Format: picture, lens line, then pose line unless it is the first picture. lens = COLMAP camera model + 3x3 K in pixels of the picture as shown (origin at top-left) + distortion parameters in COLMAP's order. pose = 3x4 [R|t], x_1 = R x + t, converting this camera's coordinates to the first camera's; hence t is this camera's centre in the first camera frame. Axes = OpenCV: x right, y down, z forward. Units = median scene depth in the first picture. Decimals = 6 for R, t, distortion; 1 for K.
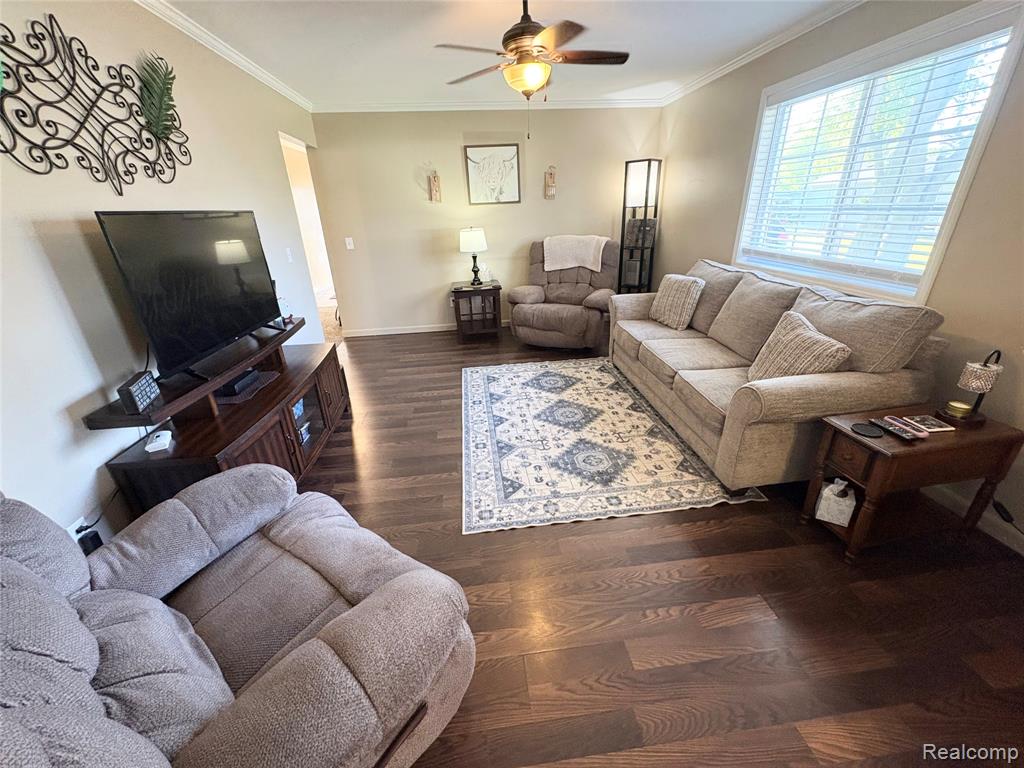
lens RADIAL K [[407.1, 0, 514.2], [0, 407.1, 385.3], [0, 0, 1]] dist [0.000082, -0.000079]
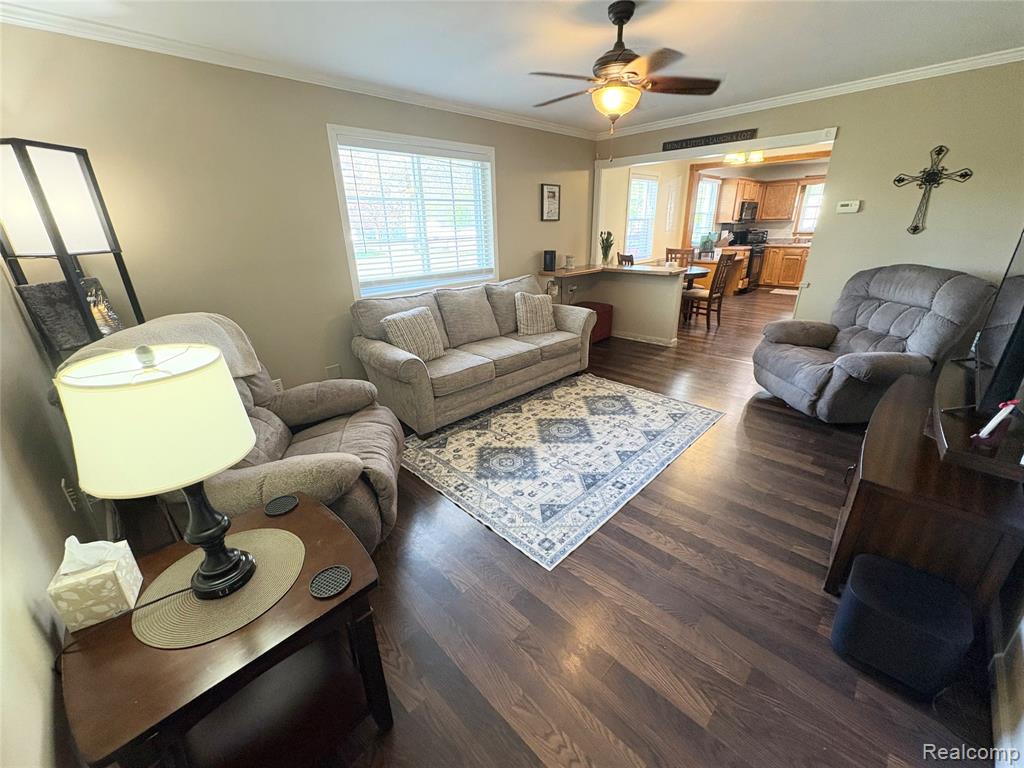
lens RADIAL K [[407.1, 0, 510.8], [0, 407.1, 386.4], [0, 0, 1]] dist [0.000082, -0.000079]
pose [[-0.622990, -0.241328, 0.744073, -0.517980], [0.354138, 0.761140, 0.543372, -0.616893], [-0.697474, 0.602019, -0.388719, 1.429798]]
